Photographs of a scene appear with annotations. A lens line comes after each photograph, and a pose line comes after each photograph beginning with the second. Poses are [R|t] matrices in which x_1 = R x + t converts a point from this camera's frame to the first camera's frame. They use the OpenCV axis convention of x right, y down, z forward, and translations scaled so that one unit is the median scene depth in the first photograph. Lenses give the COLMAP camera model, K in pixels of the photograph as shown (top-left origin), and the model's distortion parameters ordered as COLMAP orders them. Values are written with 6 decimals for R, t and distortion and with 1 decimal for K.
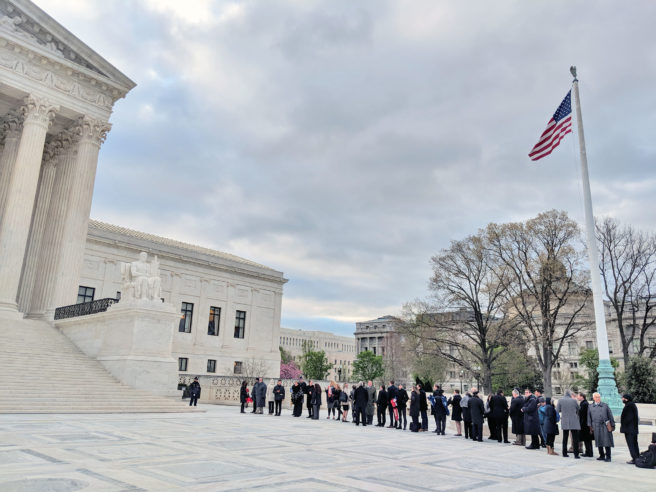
lens RADIAL K [[523.3, 0, 310.1], [0, 523.3, 245.0], [0, 0, 1]] dist [0.041176, -0.060827]
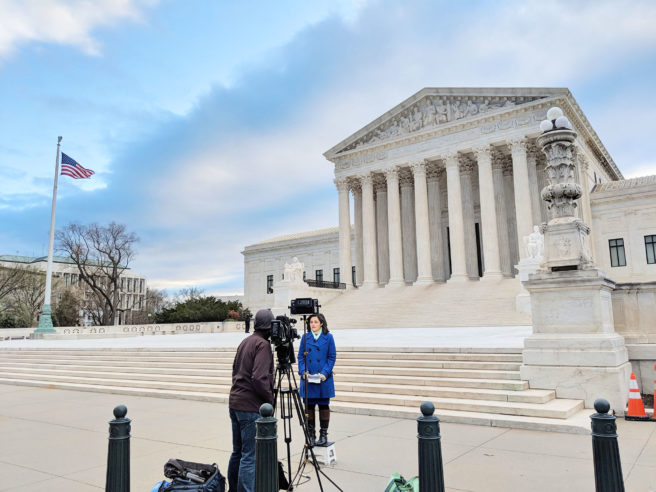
lens RADIAL K [[523.3, 0, 323.2], [0, 523.3, 244.6], [0, 0, 1]] dist [0.041176, -0.060827]
pose [[0.126374, -0.195161, -0.972595, 0.825786], [0.285185, 0.946212, -0.152812, 0.090628], [0.950105, -0.258058, 0.175233, 0.108880]]
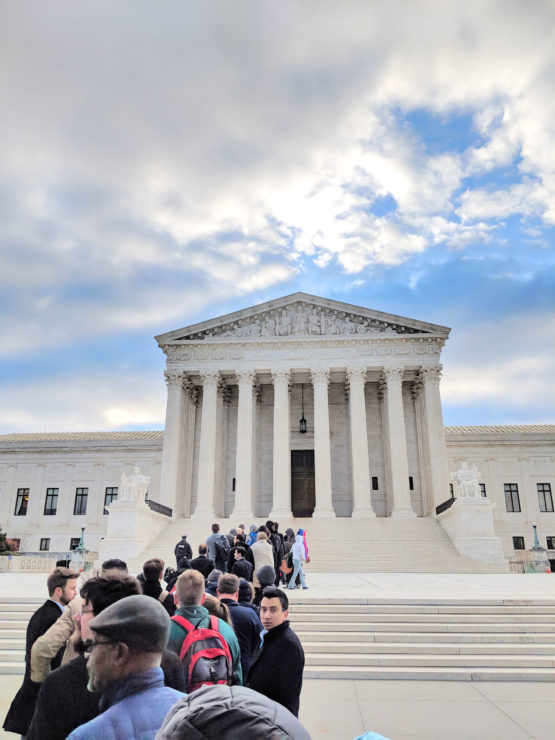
lens RADIAL K [[590.3, 0, 276.8], [0, 590.3, 357.8], [0, 0, 1]] dist [0.041176, -0.060827]
pose [[0.639056, -0.296207, -0.709837, 0.452527], [0.222102, 0.954625, -0.198399, -0.039443], [0.736395, -0.030869, 0.675847, -0.350130]]
